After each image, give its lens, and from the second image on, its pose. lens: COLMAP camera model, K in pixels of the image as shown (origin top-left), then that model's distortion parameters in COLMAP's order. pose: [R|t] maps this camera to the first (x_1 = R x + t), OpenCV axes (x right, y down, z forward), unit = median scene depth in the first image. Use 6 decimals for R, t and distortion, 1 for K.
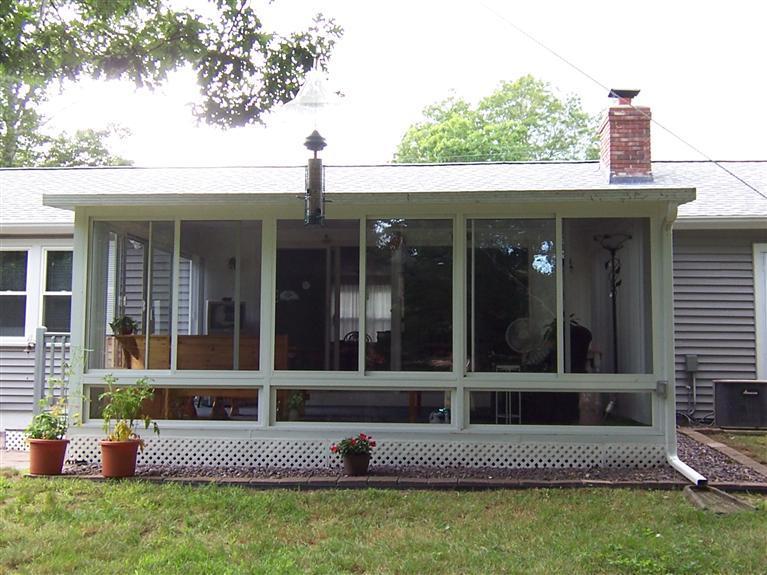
lens RADIAL K [[875.1, 0, 383.5], [0, 875.1, 287.5], [0, 0, 1]] dist [0.017478, 0.012538]
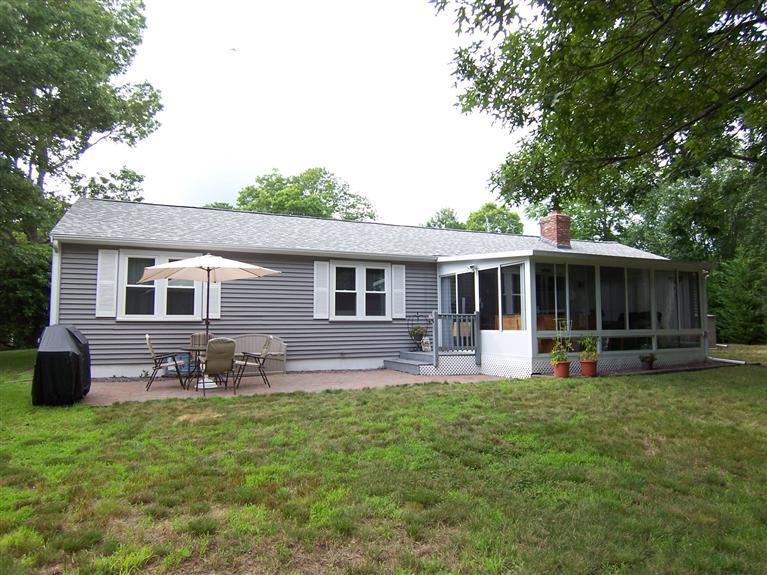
lens RADIAL K [[519.3, 0, 383.5], [0, 519.3, 287.5], [0, 0, 1]] dist [-0.035353, -0.005005]
pose [[0.866975, 0.023715, 0.497786, -0.888701], [-0.027286, 0.999628, -0.000100, -0.003125], [-0.497604, -0.013496, 0.867300, 0.052605]]
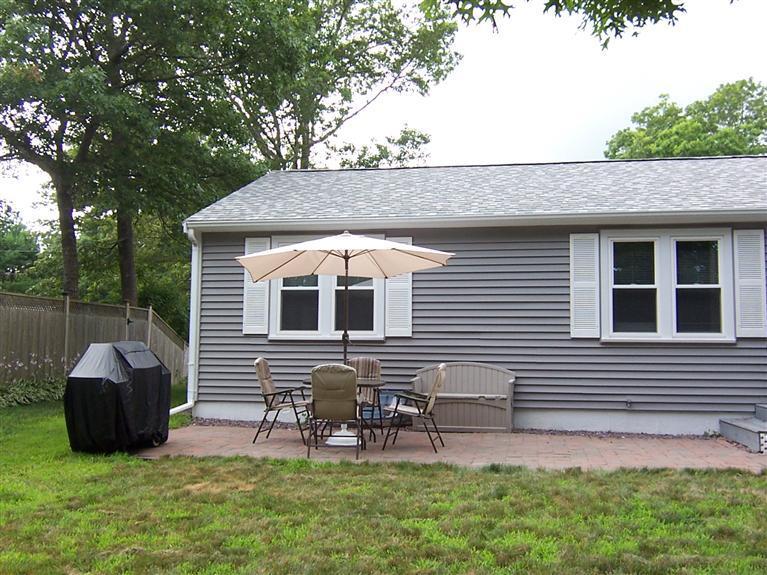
lens RADIAL K [[803.3, 0, 380.7], [0, 803.3, 288.8], [0, 0, 1]] dist [0.005339, -0.022773]
pose [[0.995535, -0.006425, -0.094172, -0.622553], [0.006032, 0.999972, -0.004459, 0.011242], [0.094198, 0.003871, 0.995546, 0.107277]]
